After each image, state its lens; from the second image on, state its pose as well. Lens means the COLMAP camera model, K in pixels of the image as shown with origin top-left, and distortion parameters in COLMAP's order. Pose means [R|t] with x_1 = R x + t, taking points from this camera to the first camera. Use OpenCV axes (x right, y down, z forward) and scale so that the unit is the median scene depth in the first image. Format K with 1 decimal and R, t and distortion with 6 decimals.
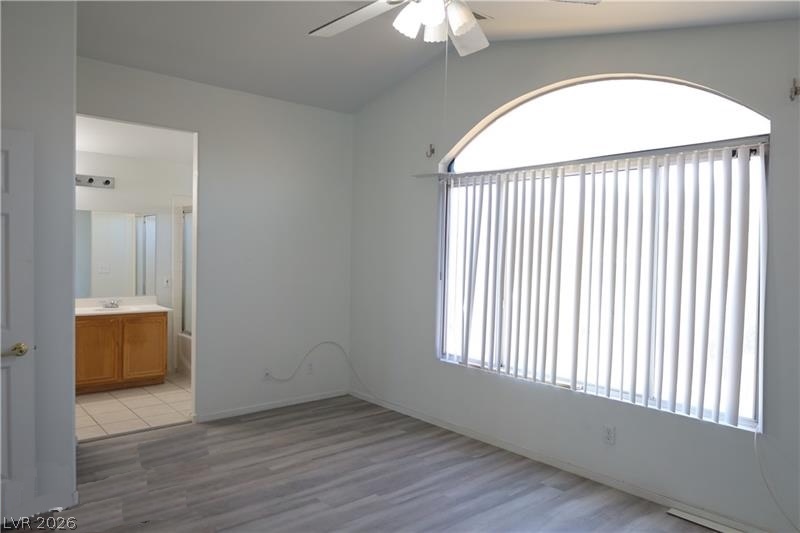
lens RADIAL K [[547.0, 0, 405.3], [0, 547.0, 267.8], [0, 0, 1]] dist [-0.012789, 0.006887]
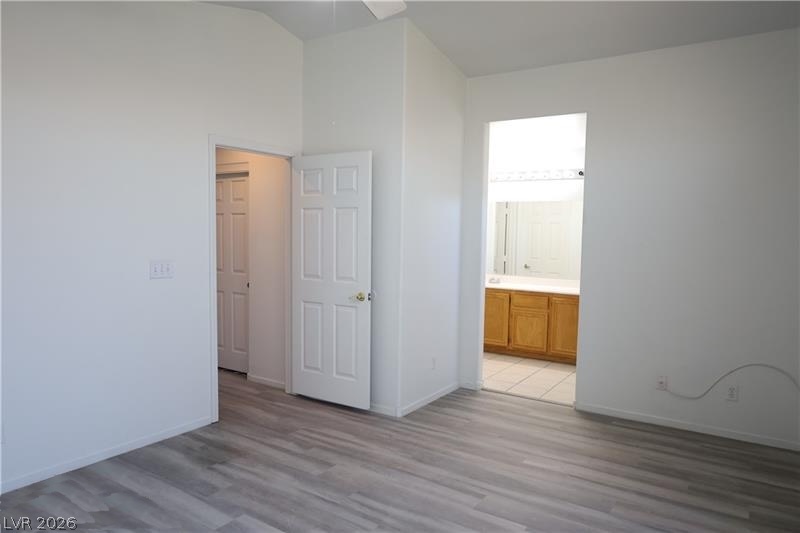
lens RADIAL K [[547.0, 0, 402.7], [0, 547.0, 265.2], [0, 0, 1]] dist [-0.012789, 0.006887]
pose [[0.247828, 0.037521, -0.968077, 0.552429], [-0.037420, 0.998875, 0.029135, 0.007531], [0.968081, 0.029005, 0.248953, 0.500895]]
